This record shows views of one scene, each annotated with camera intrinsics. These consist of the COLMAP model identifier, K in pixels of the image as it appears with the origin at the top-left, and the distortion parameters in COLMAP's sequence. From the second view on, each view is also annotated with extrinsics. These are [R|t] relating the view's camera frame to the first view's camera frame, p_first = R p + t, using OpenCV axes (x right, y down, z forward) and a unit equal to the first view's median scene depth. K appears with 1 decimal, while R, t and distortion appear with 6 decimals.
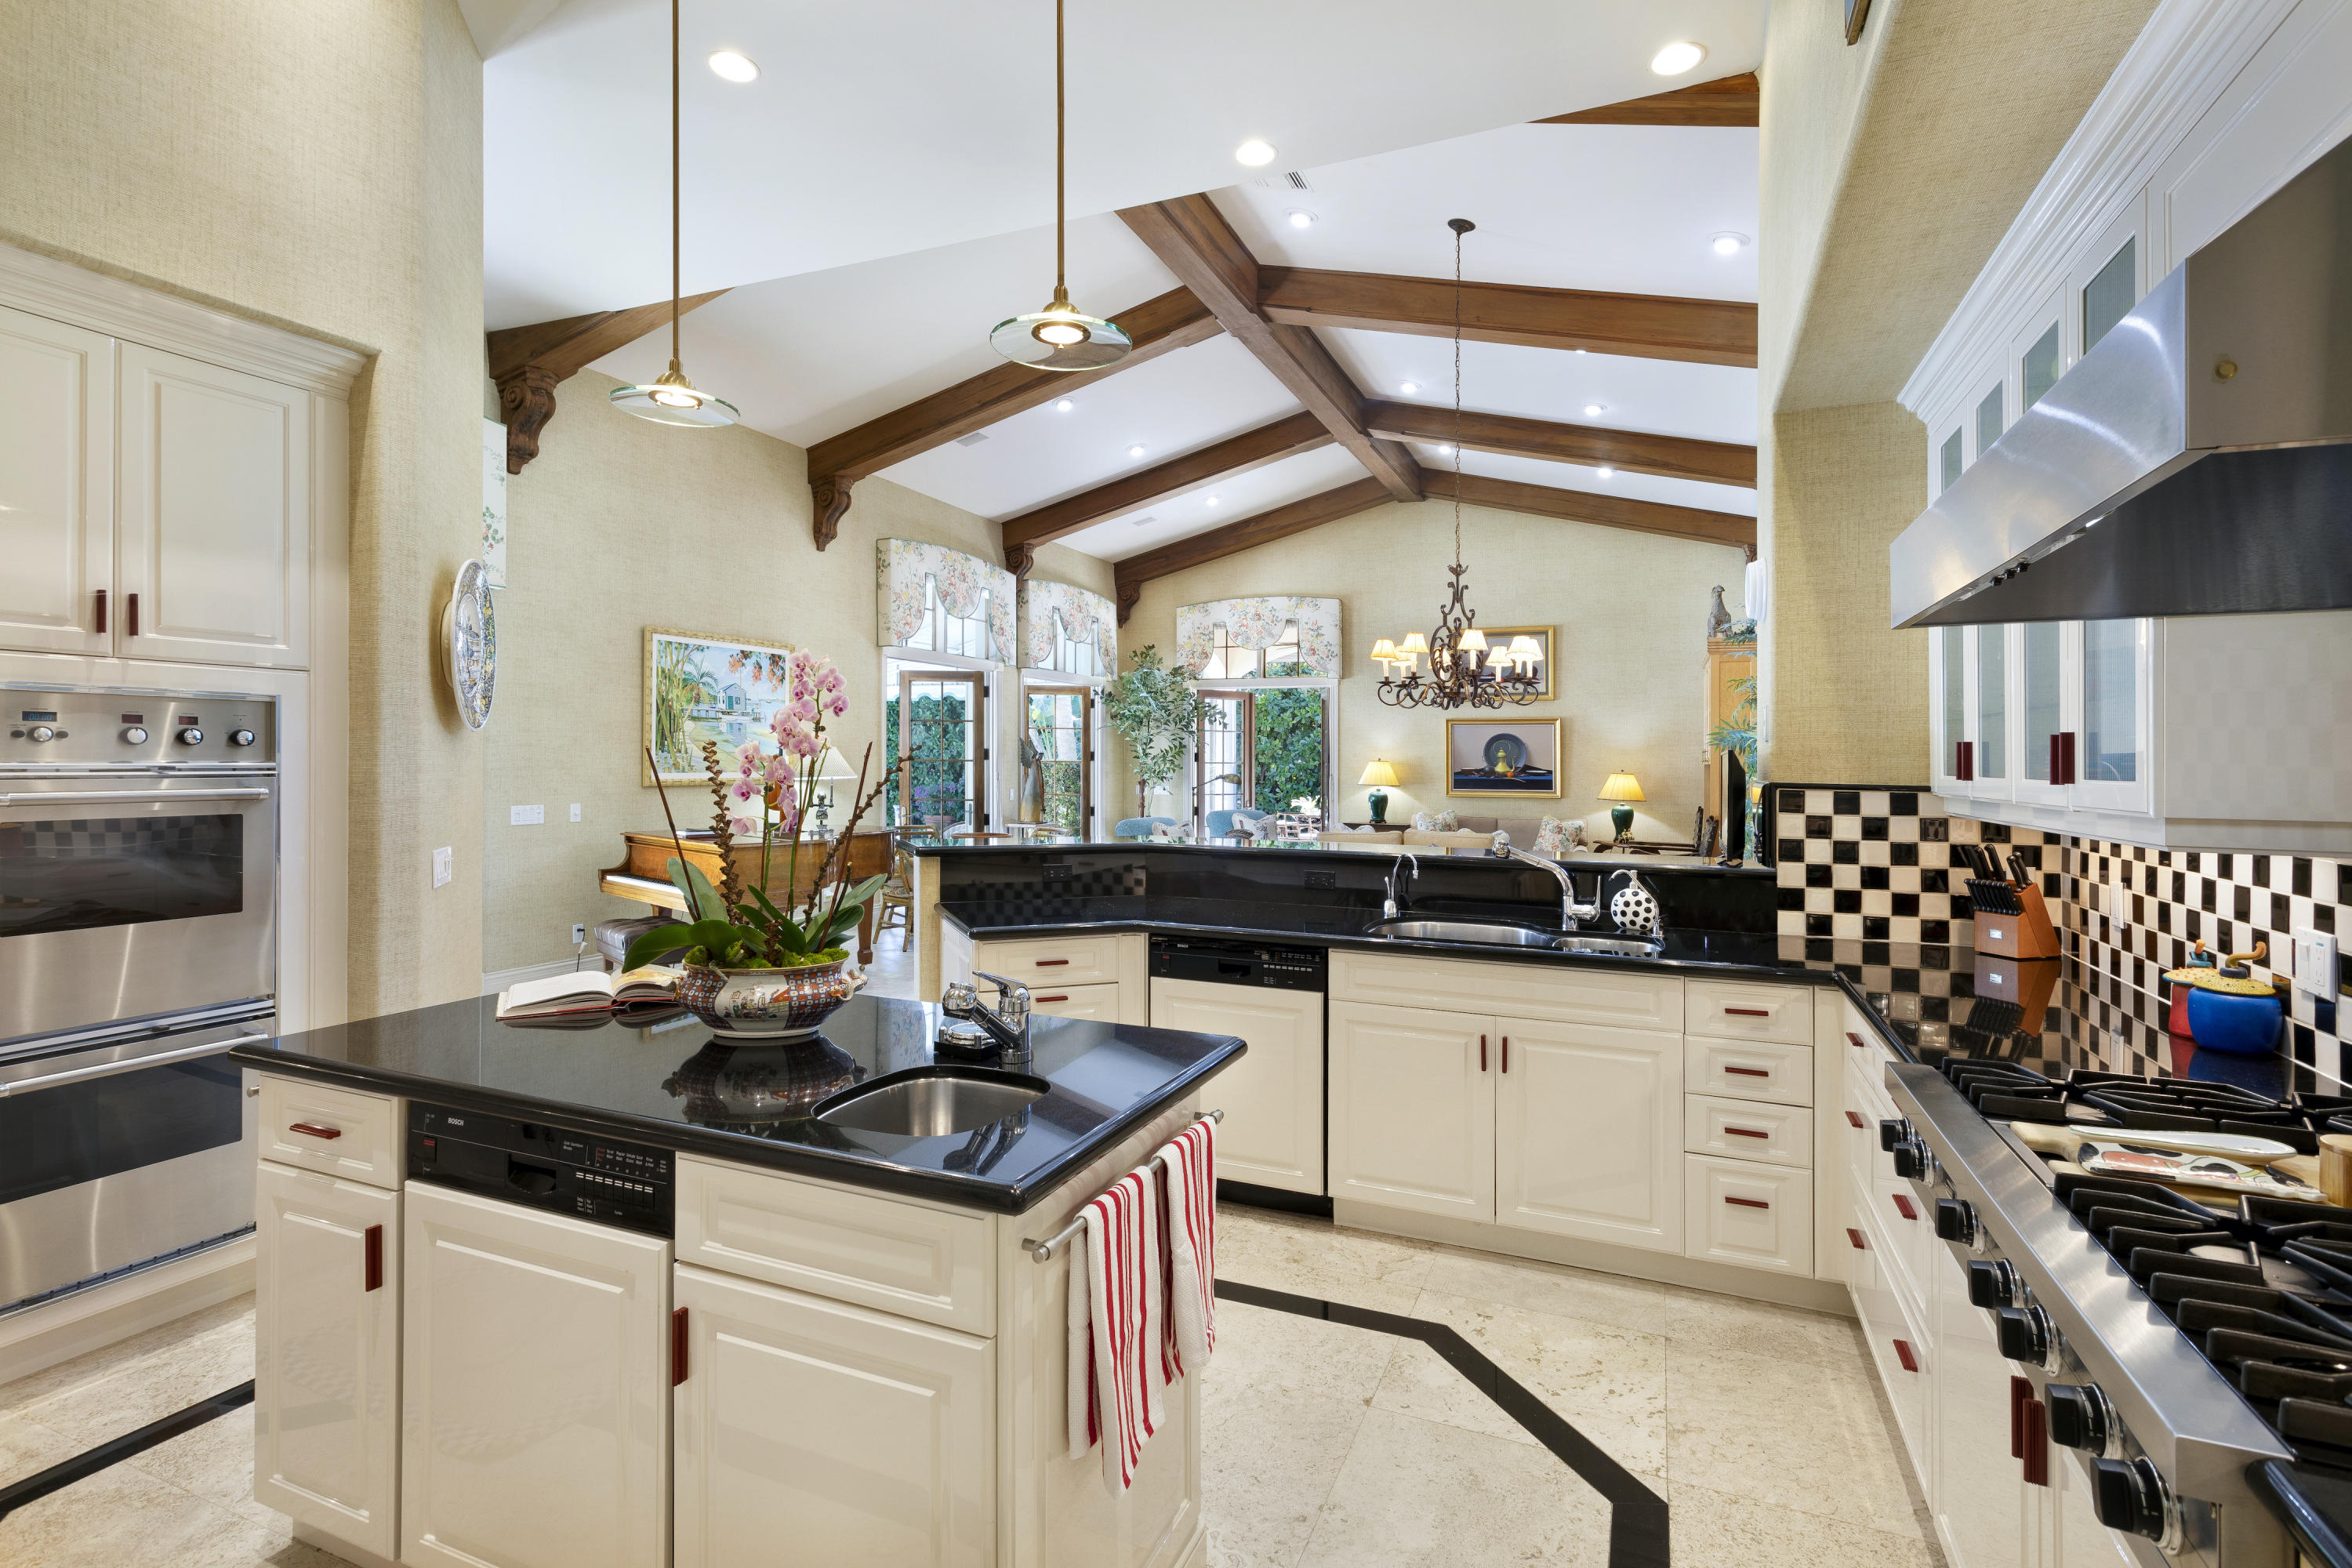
lens RADIAL K [[1122.3, 0, 1186.2], [0, 1122.3, 774.6], [0, 0, 1]] dist [-0.015475, 0.000485]
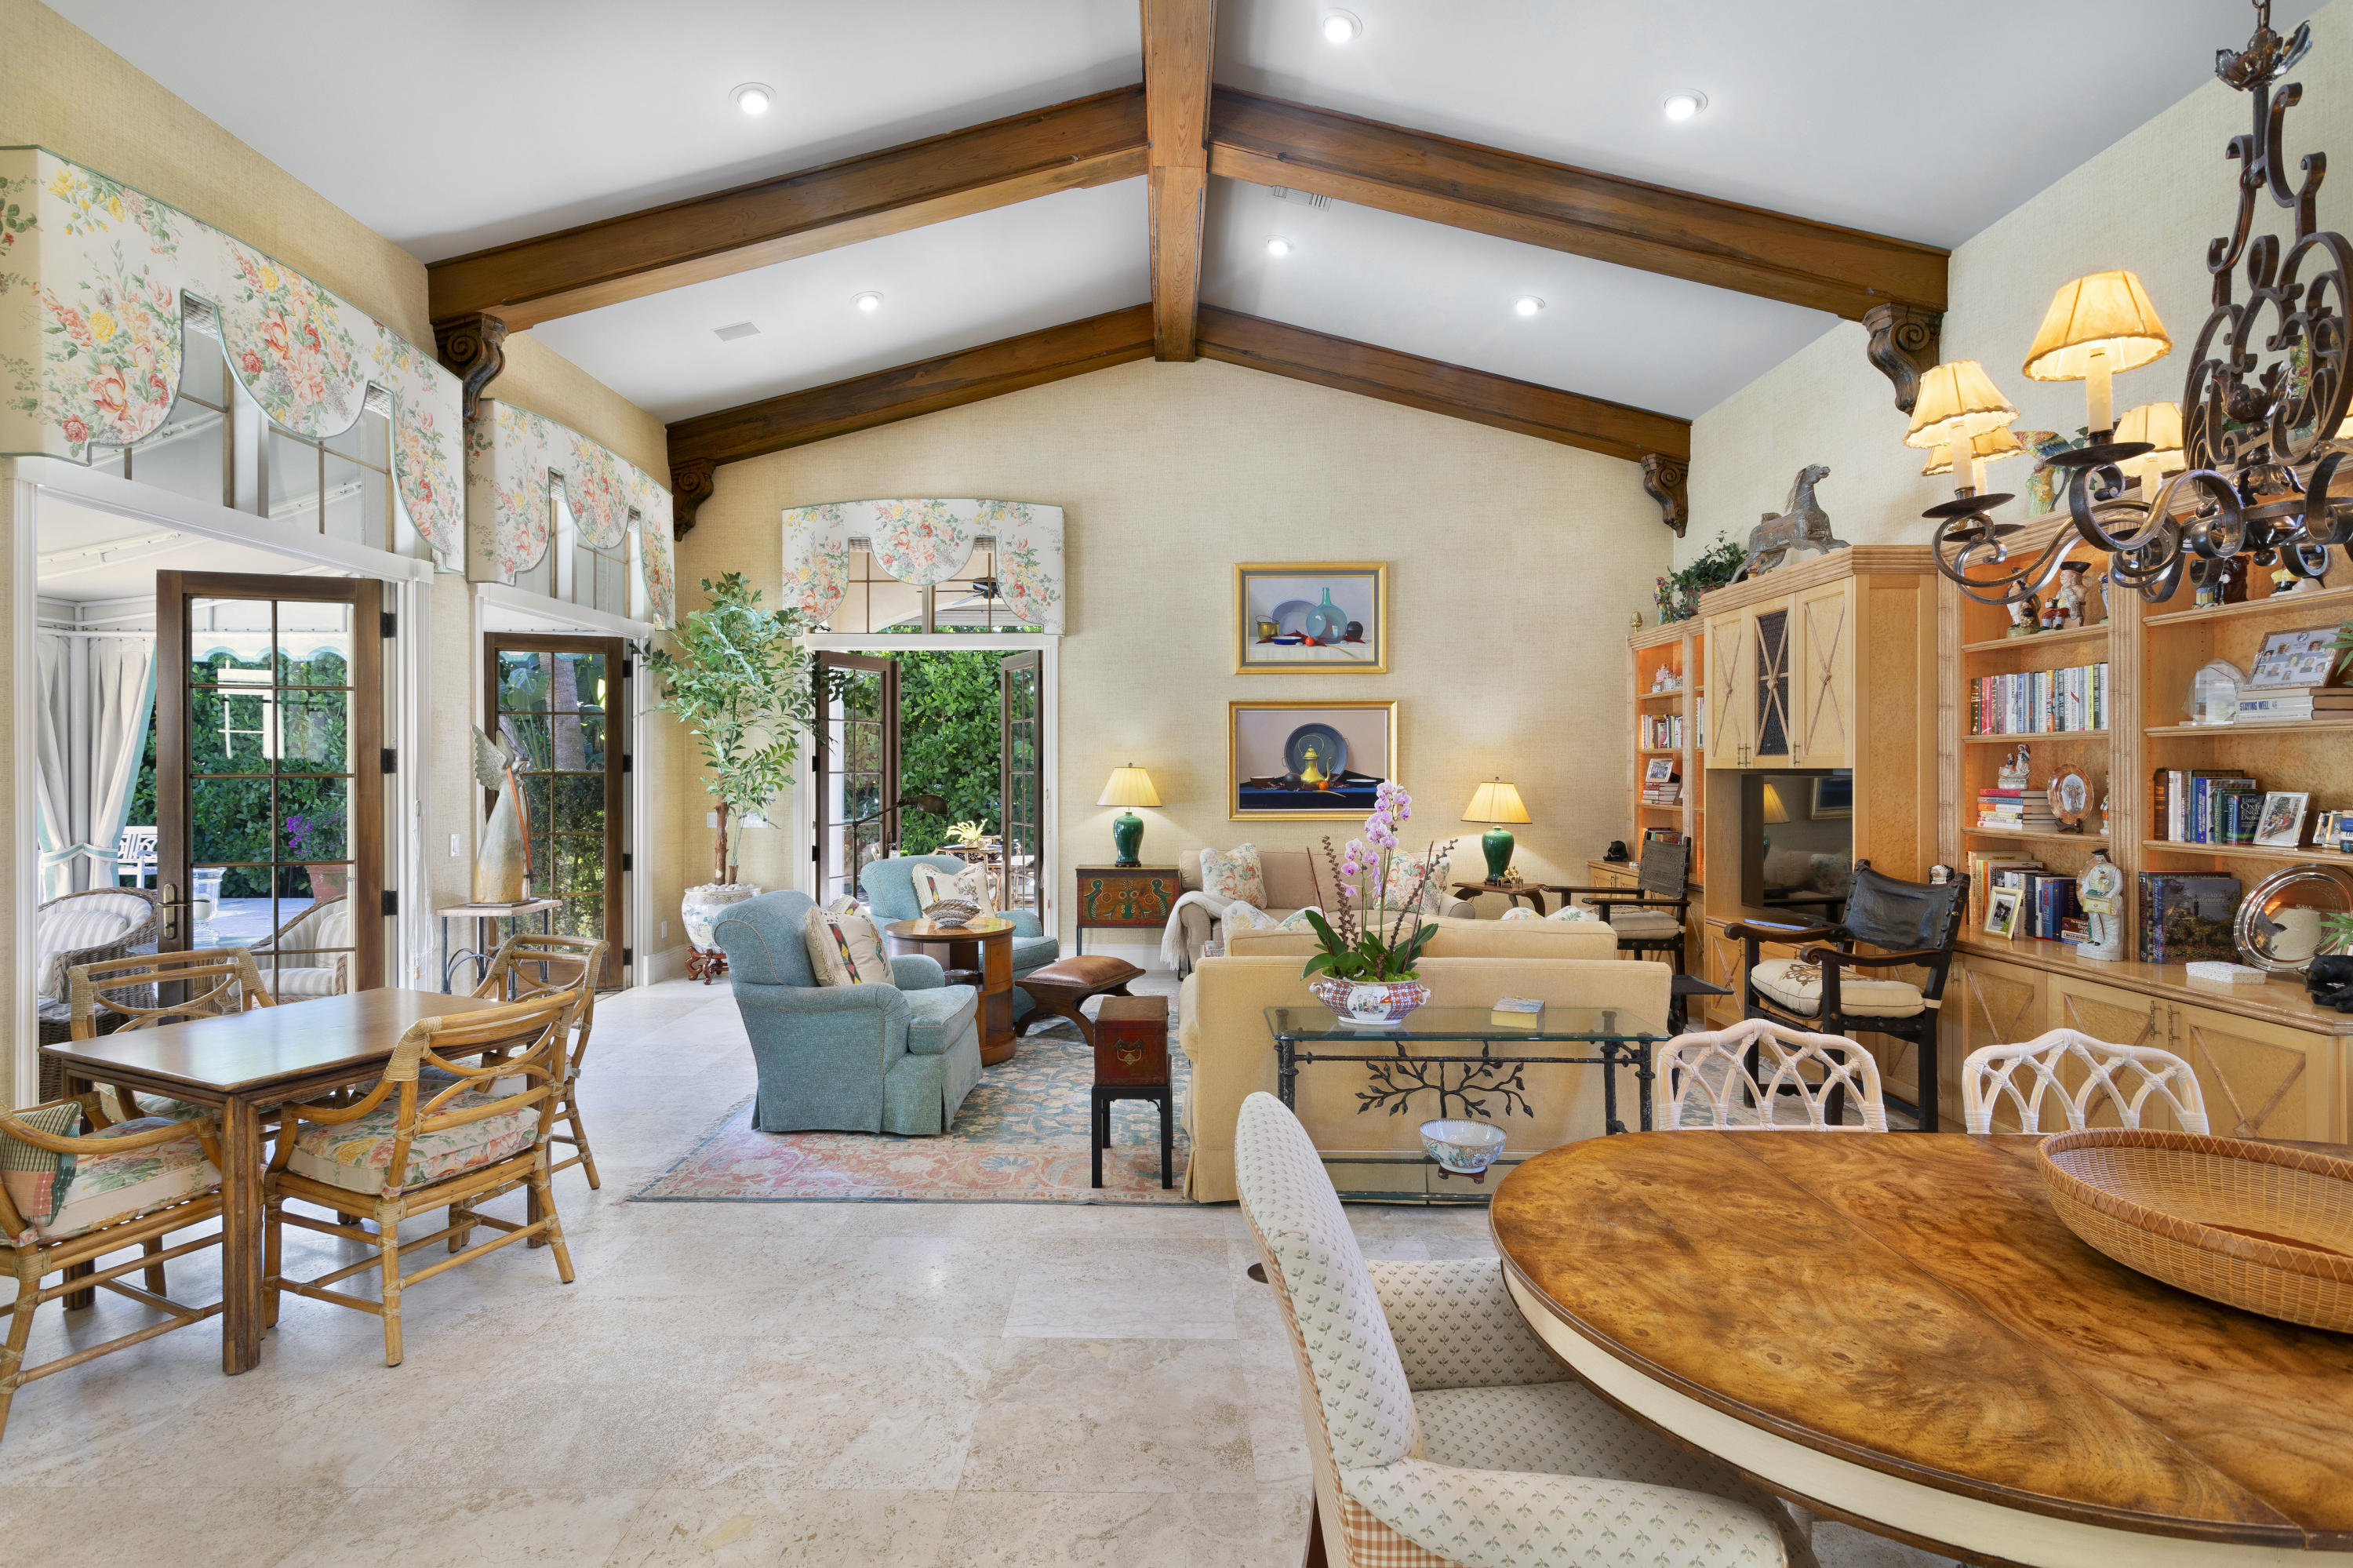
lens RADIAL K [[1122.8, 0, 1135.6], [0, 1122.8, 756.5], [0, 0, 1]] dist [-0.015475, 0.000485]
pose [[0.931571, -0.006326, 0.363504, -0.052920], [0.012882, 0.999795, -0.015615, -0.008165], [-0.363330, 0.019230, 0.931462, 0.410994]]
